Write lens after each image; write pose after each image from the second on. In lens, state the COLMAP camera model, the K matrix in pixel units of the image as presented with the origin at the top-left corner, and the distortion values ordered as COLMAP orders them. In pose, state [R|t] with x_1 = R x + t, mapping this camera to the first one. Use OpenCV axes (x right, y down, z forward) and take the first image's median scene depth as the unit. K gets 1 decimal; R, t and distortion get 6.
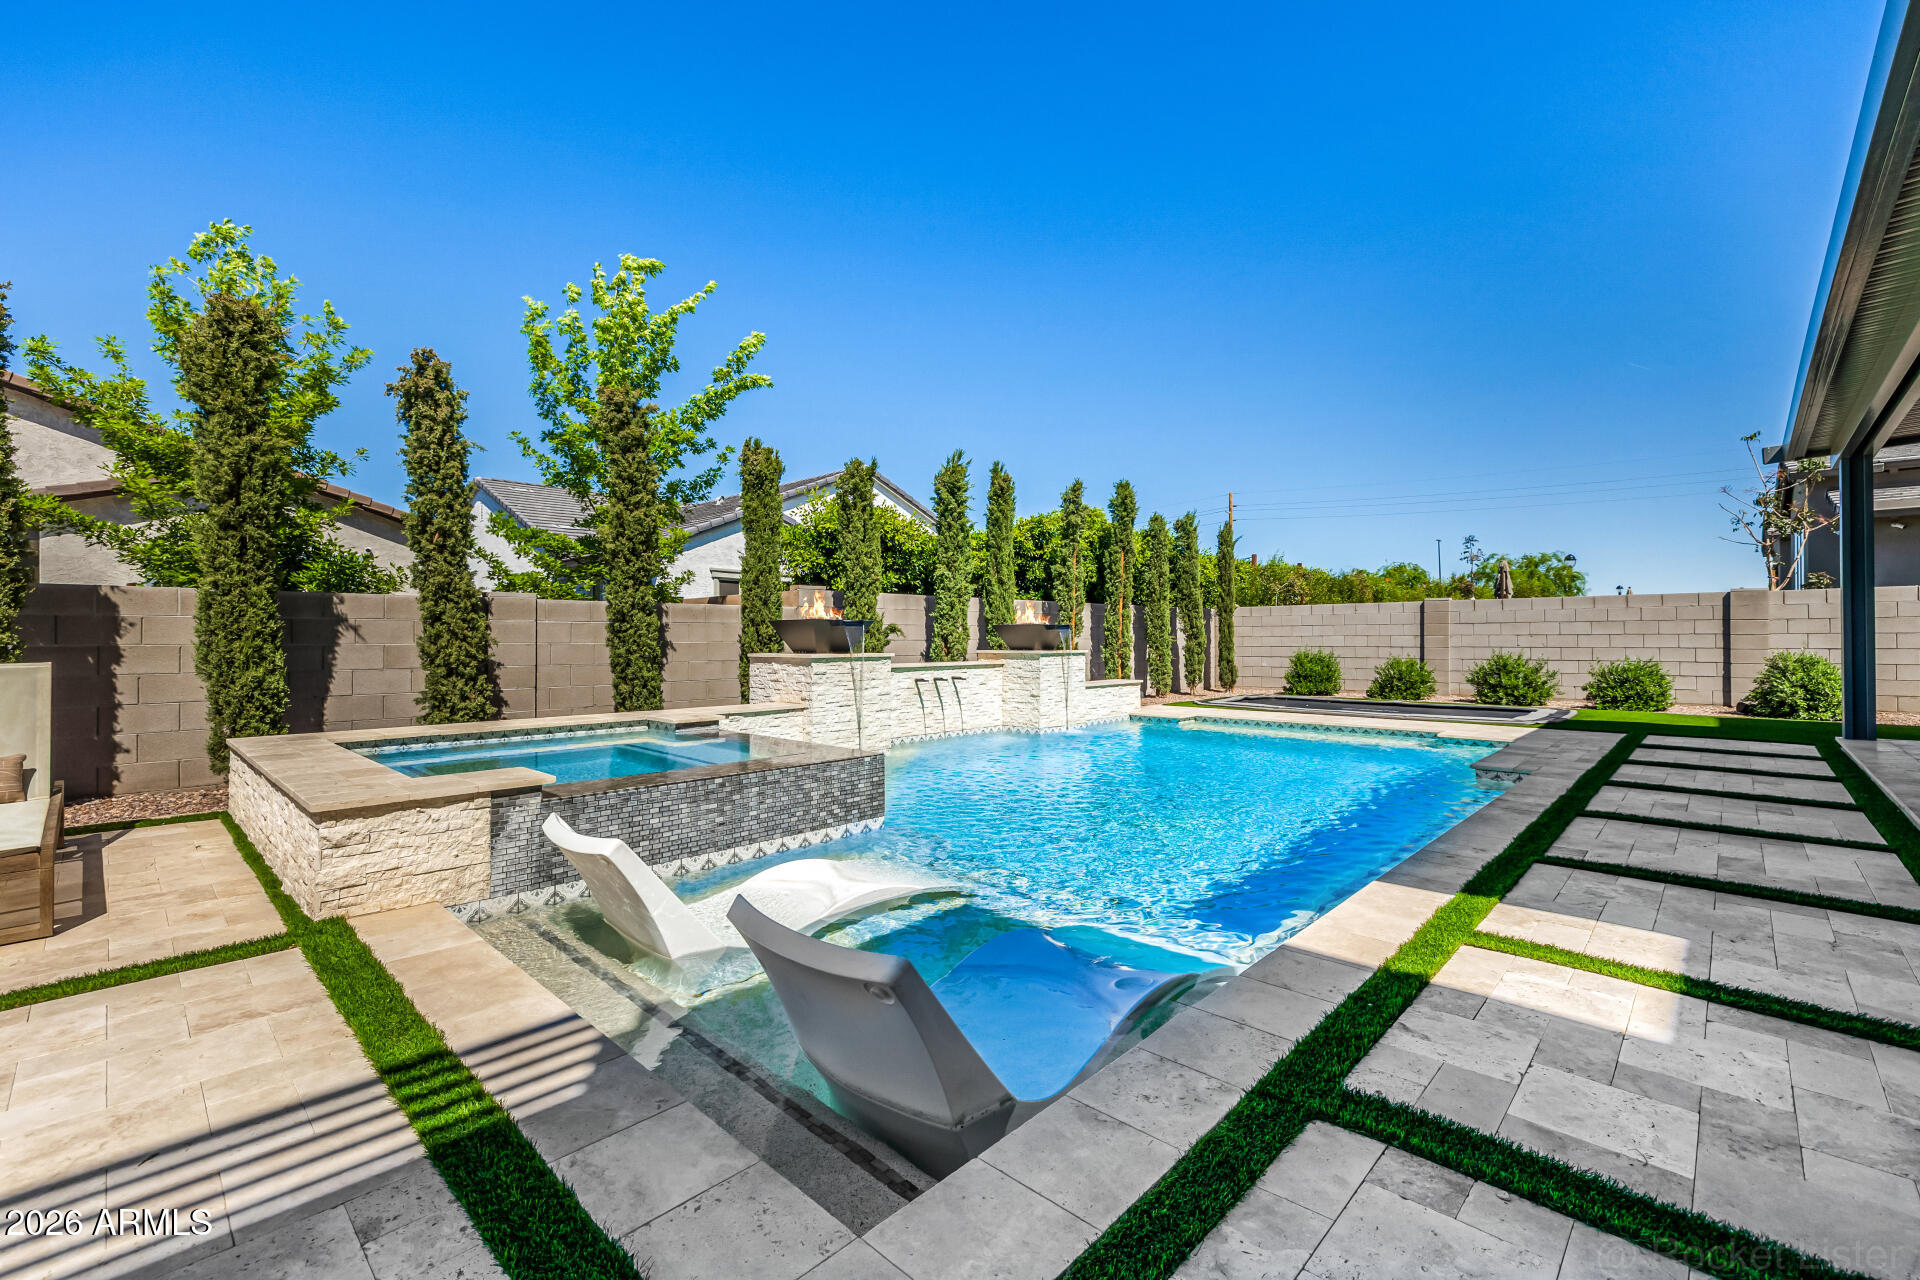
lens RADIAL K [[808.6, 0, 952.2], [0, 808.6, 637.3], [0, 0, 1]] dist [0.001575, -0.000696]
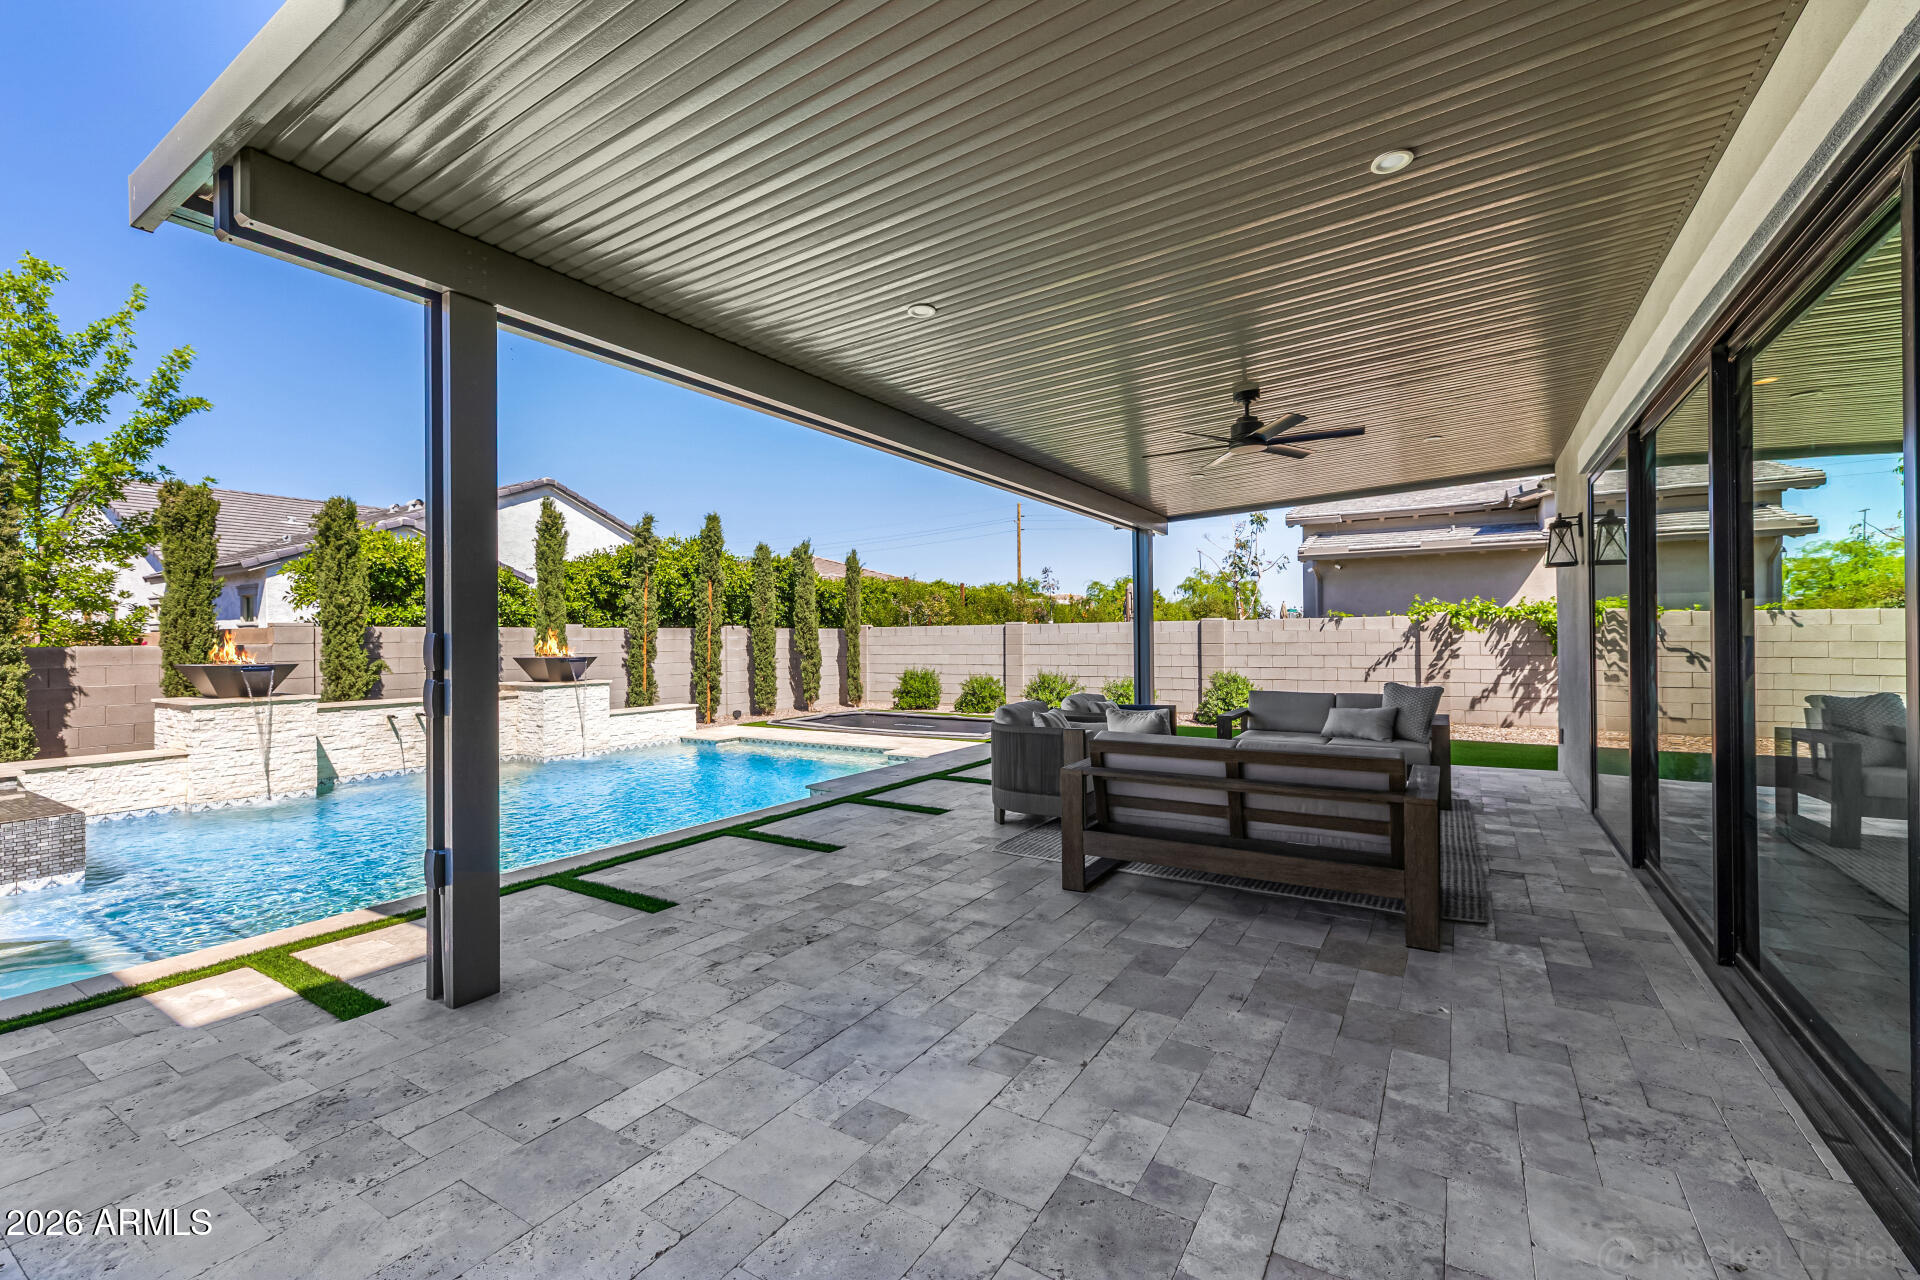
lens RADIAL K [[808.6, 0, 954.4], [0, 808.6, 640.2], [0, 0, 1]] dist [0.001575, -0.000696]
pose [[0.977595, -0.007908, 0.210344, 0.389713], [0.007671, 0.999969, 0.001945, -0.035931], [-0.210353, -0.000288, 0.977625, -0.136026]]
